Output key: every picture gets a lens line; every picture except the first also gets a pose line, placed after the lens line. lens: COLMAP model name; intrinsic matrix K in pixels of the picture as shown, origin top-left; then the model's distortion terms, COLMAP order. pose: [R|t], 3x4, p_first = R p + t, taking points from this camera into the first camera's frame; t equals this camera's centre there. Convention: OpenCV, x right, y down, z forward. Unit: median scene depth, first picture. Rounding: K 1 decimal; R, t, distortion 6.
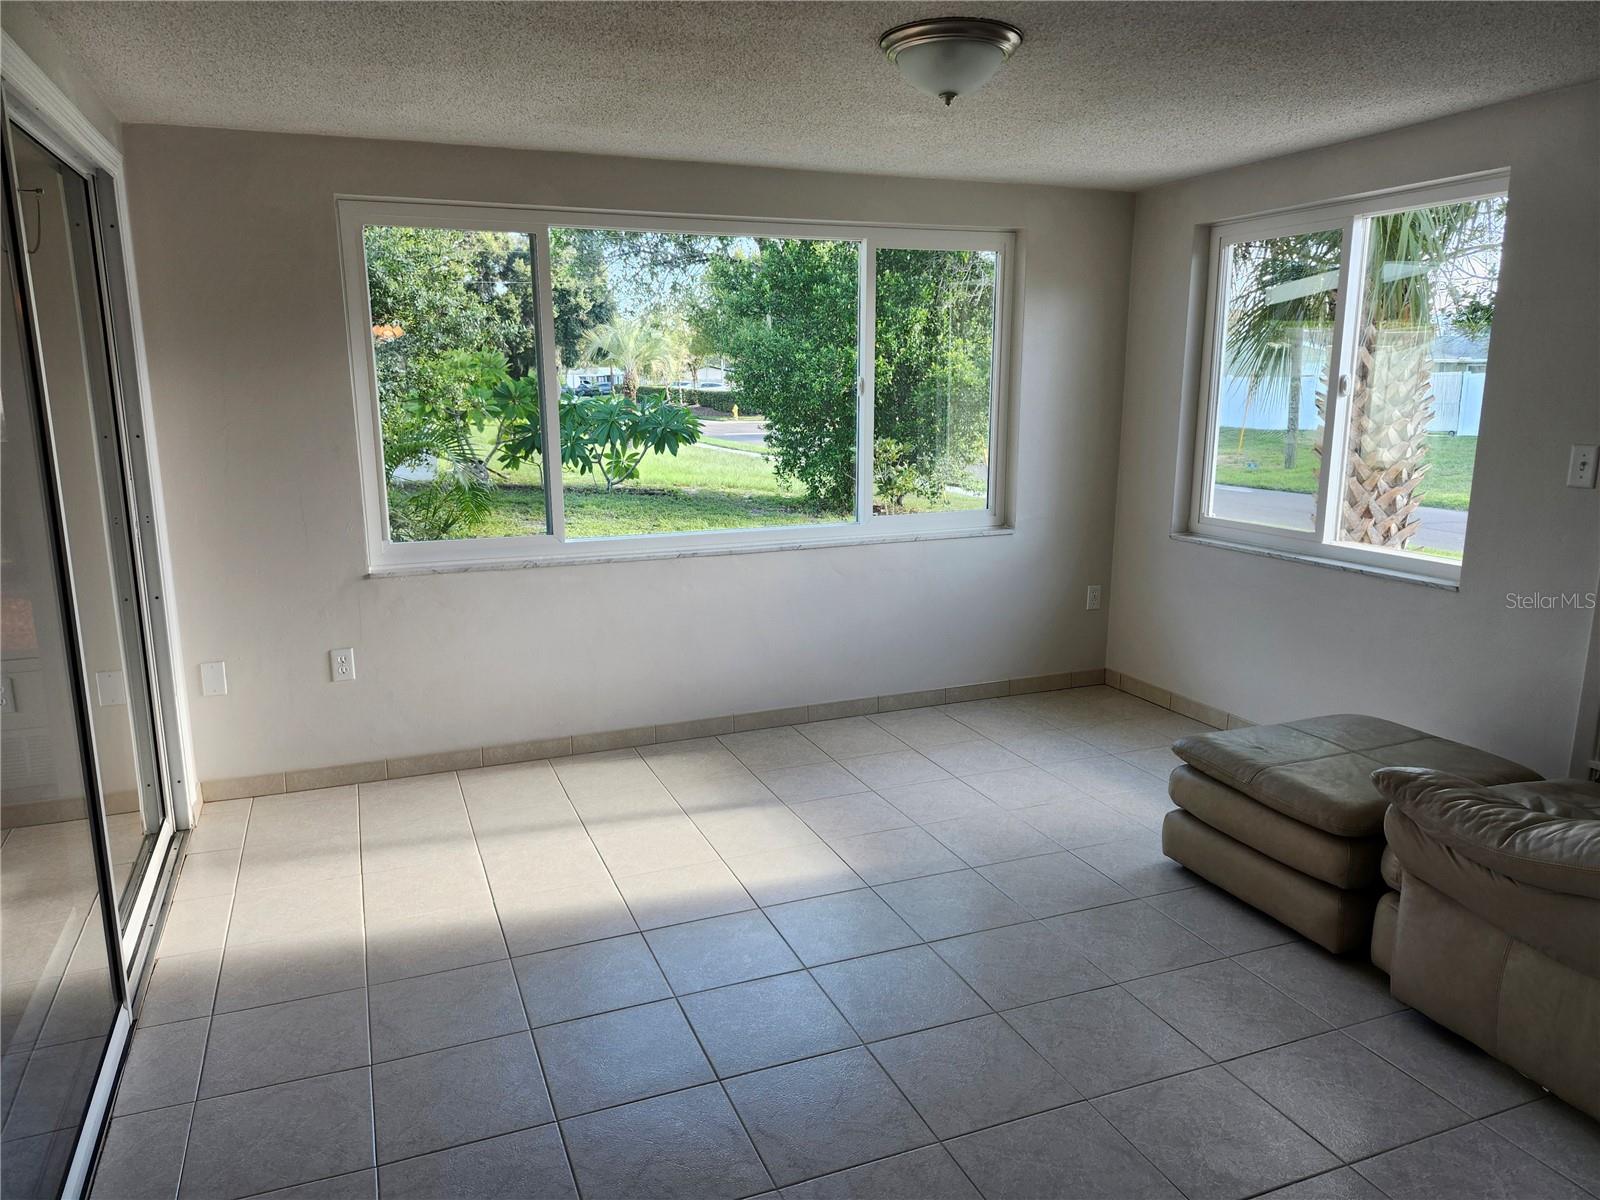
lens RADIAL K [[1098.2, 0, 792.7], [0, 1098.2, 606.4], [0, 0, 1]] dist [0.080309, -0.101218]
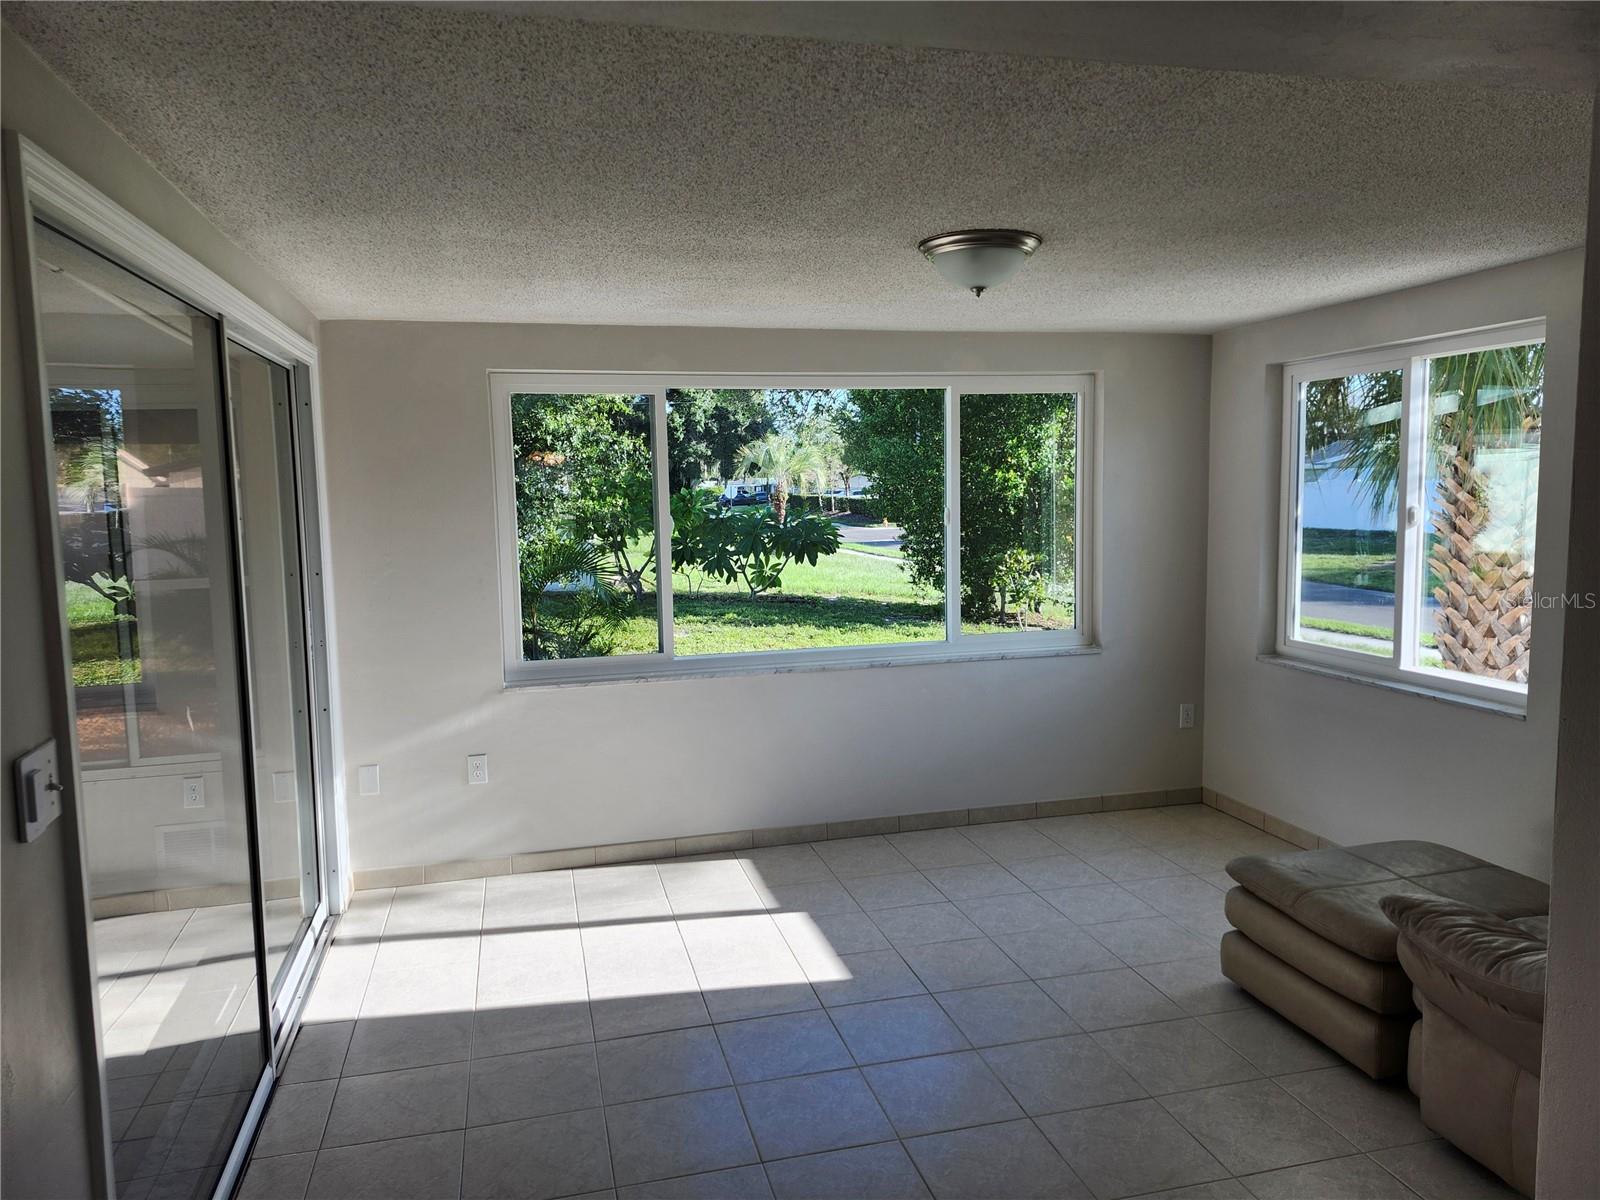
lens RADIAL K [[1098.2, 0, 804.6], [0, 1098.2, 589.7], [0, 0, 1]] dist [0.080309, -0.101218]
pose [[0.991205, -0.000904, -0.132335, 0.082635], [-0.013238, 0.994284, -0.105948, -0.015261], [0.131674, 0.106768, 0.985527, -0.098039]]
